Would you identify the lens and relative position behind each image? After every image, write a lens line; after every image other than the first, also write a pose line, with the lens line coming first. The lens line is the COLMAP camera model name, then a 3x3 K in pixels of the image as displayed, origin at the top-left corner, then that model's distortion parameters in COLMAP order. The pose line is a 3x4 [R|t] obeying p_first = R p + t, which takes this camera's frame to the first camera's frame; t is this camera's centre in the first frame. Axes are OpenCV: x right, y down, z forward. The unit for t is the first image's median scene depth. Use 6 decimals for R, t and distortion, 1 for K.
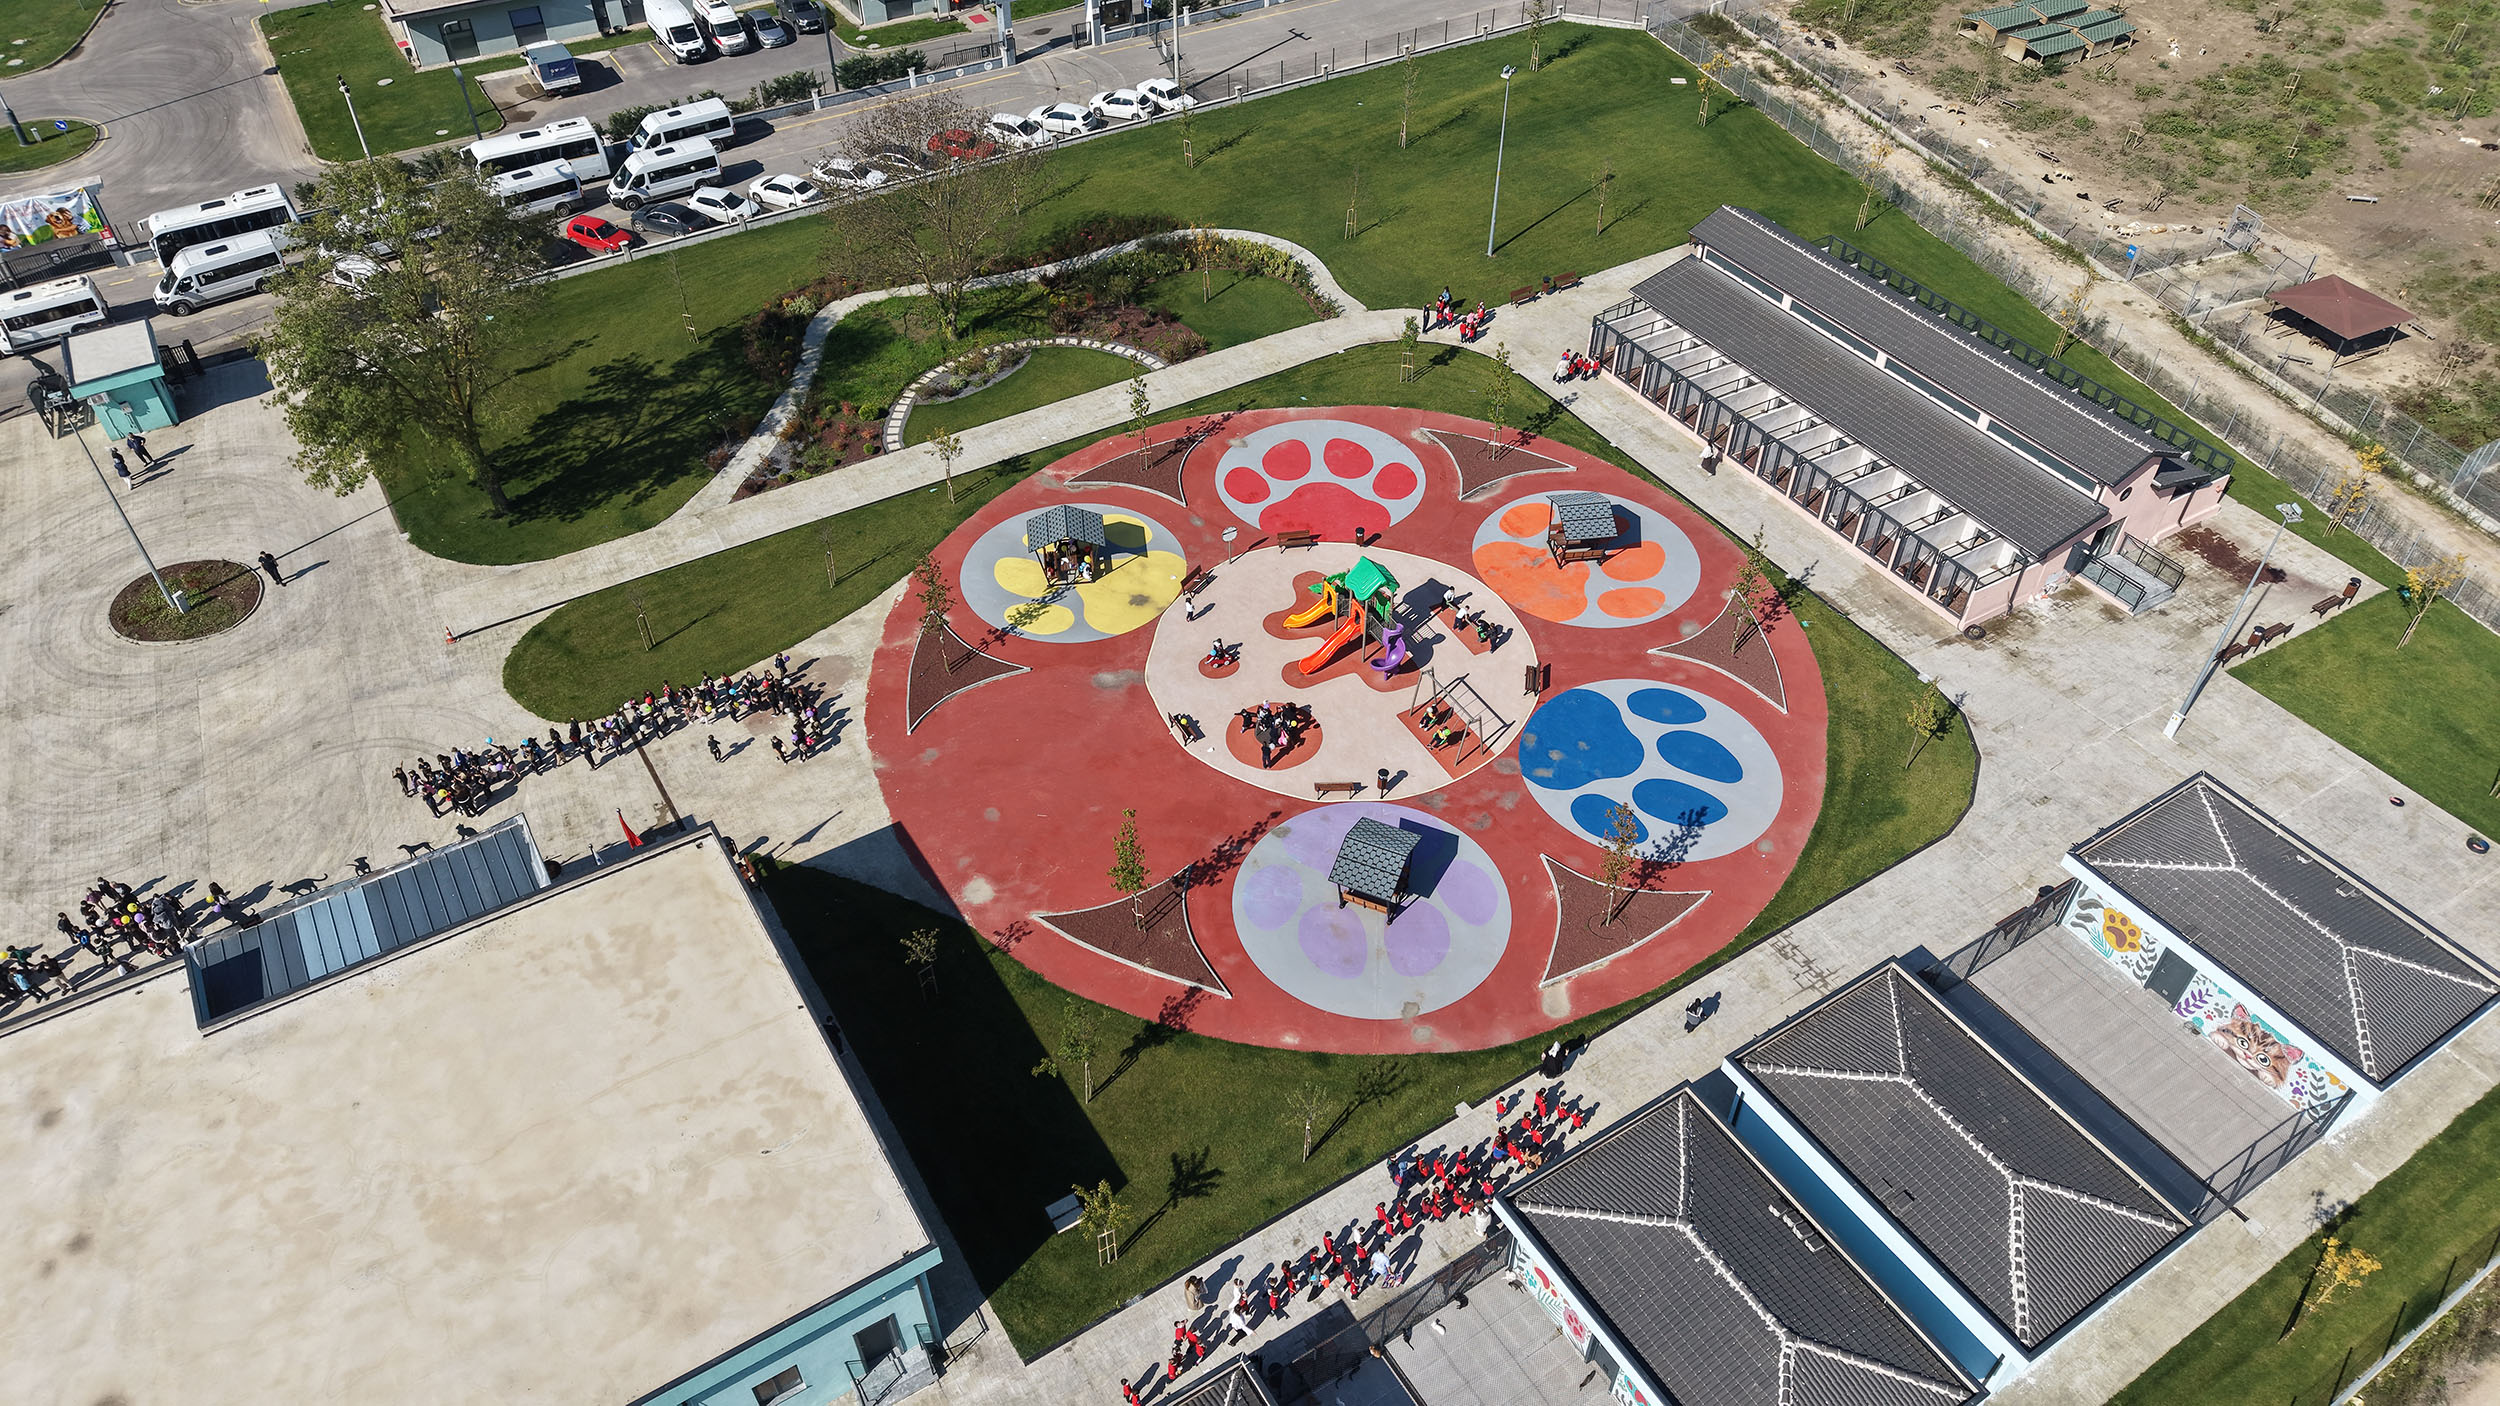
lens RADIAL K [[1711.6, 0, 1250.0], [0, 1711.6, 703.0], [0, 0, 1]] dist [0.059135, -0.094766]
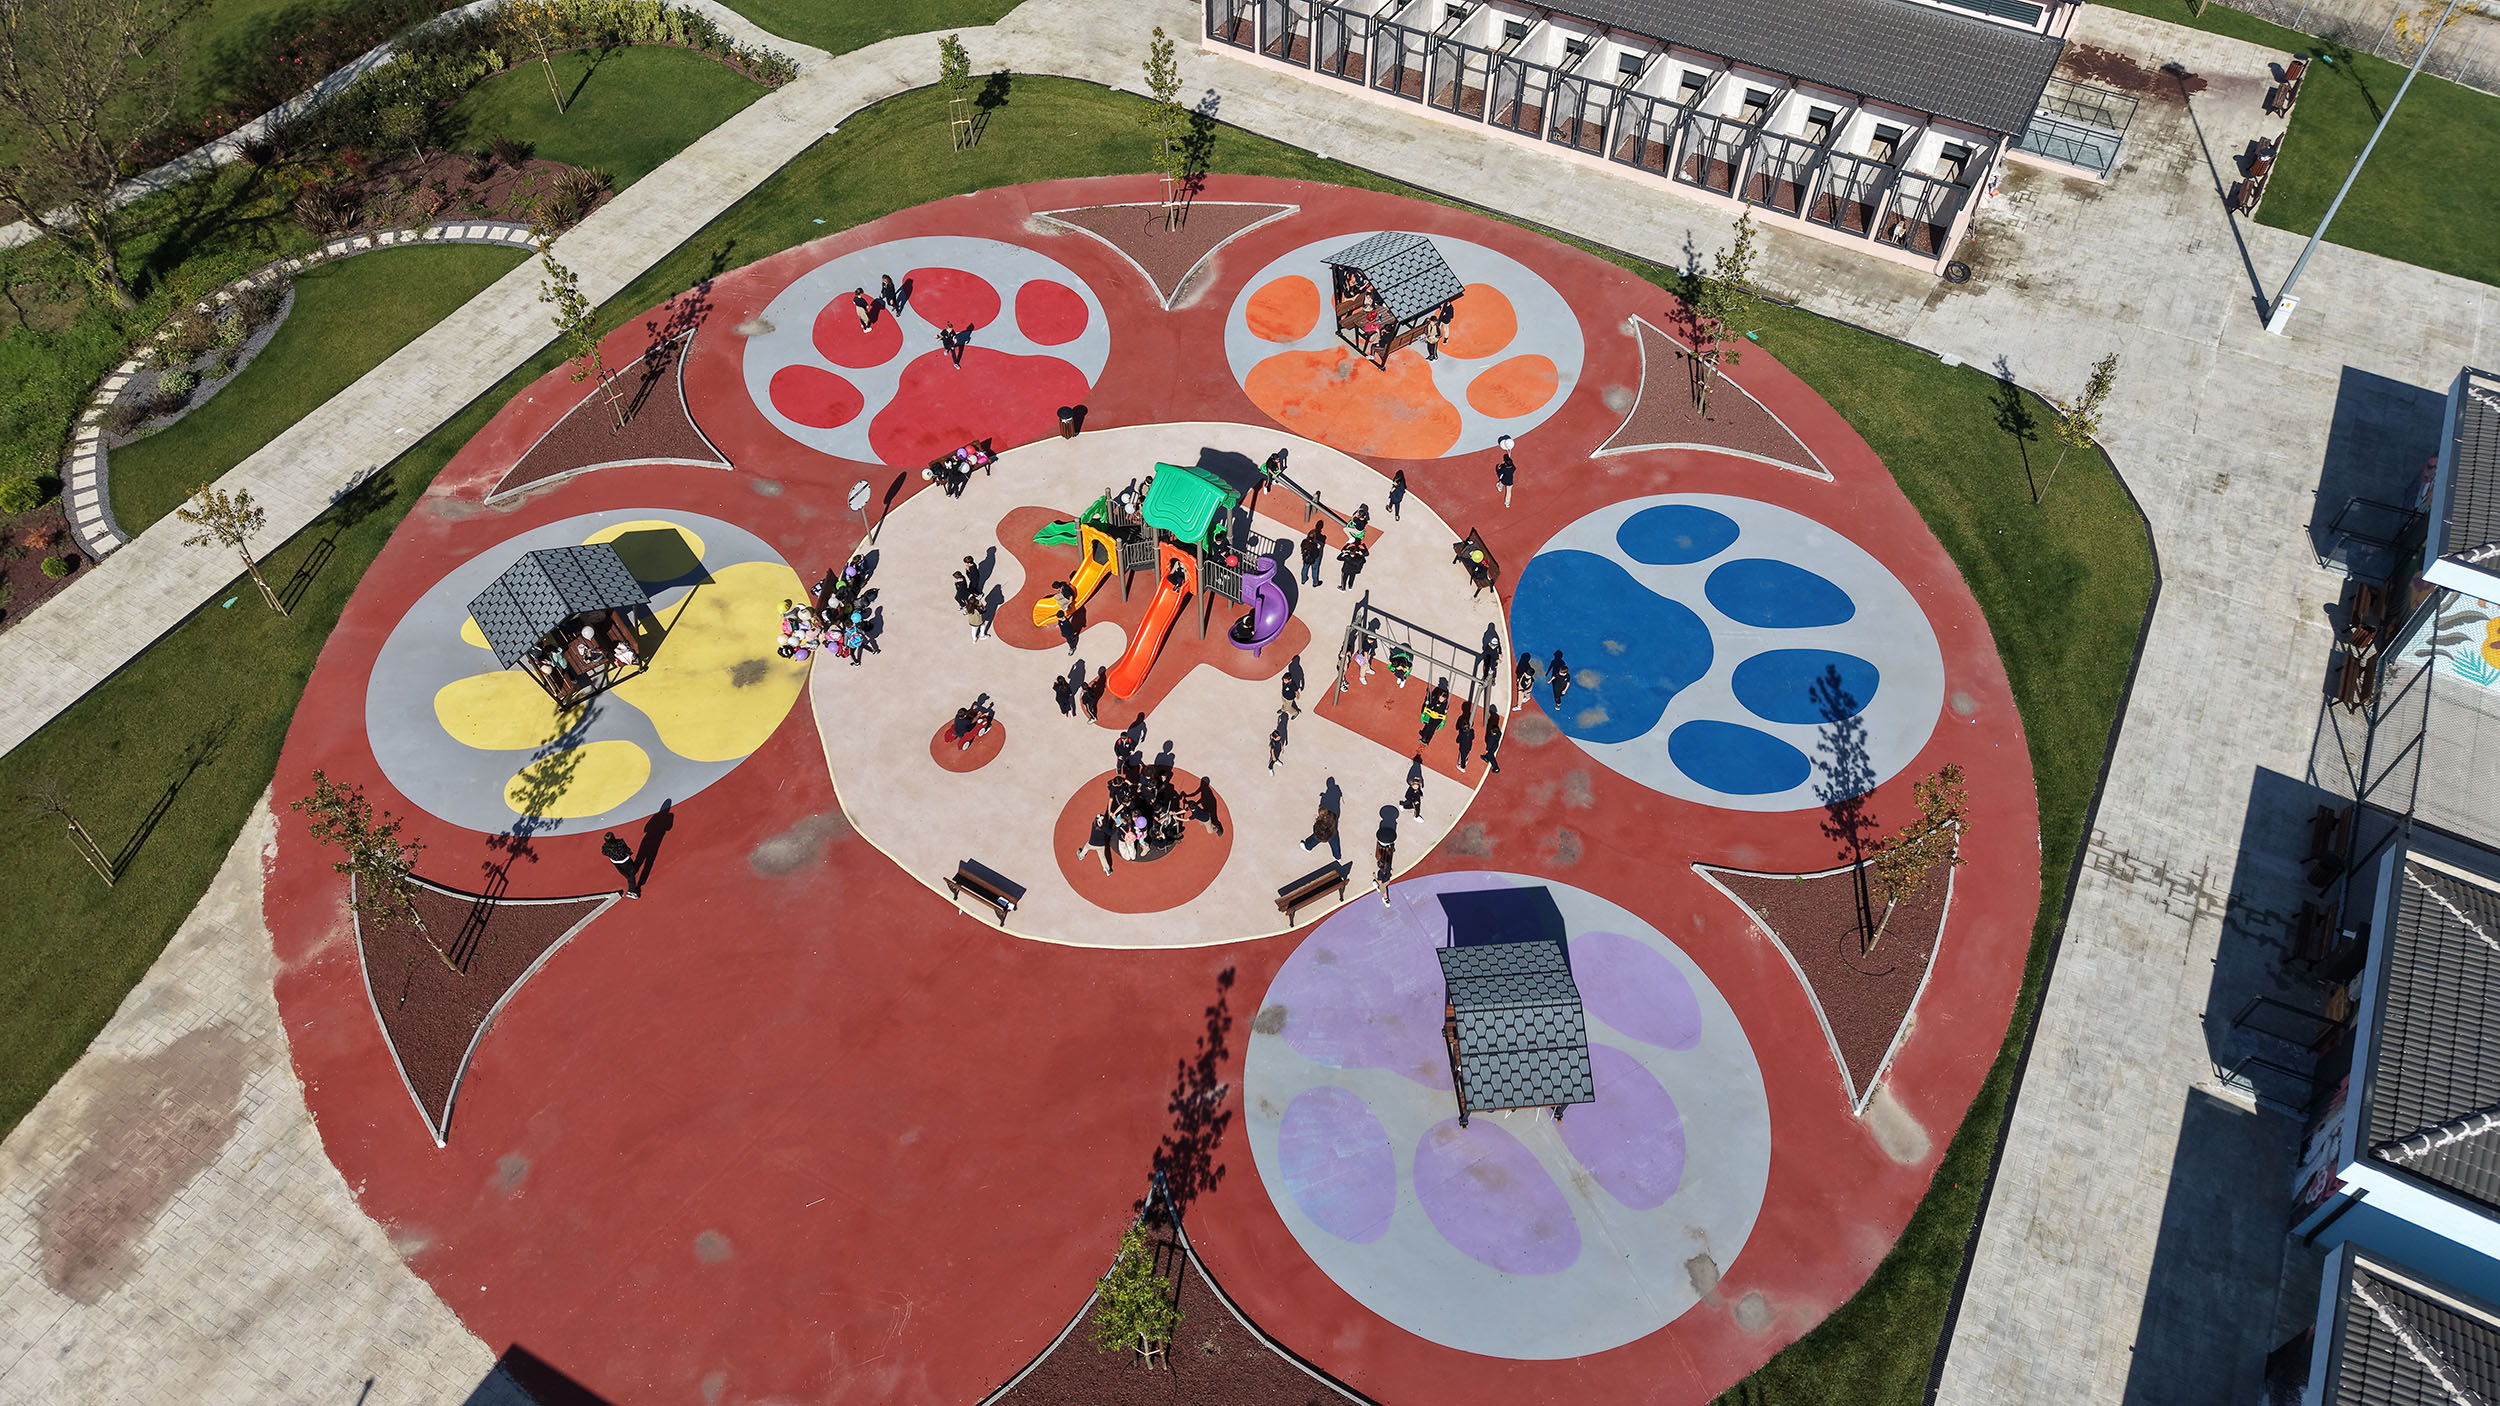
lens RADIAL K [[1711.6, 0, 1250.0], [0, 1711.6, 703.0], [0, 0, 1]] dist [0.059135, -0.094766]
pose [[0.872878, -0.372034, 0.315713, -0.098378], [0.328611, 0.926515, 0.183262, -0.095532], [-0.360692, -0.056218, 0.930989, 0.436744]]
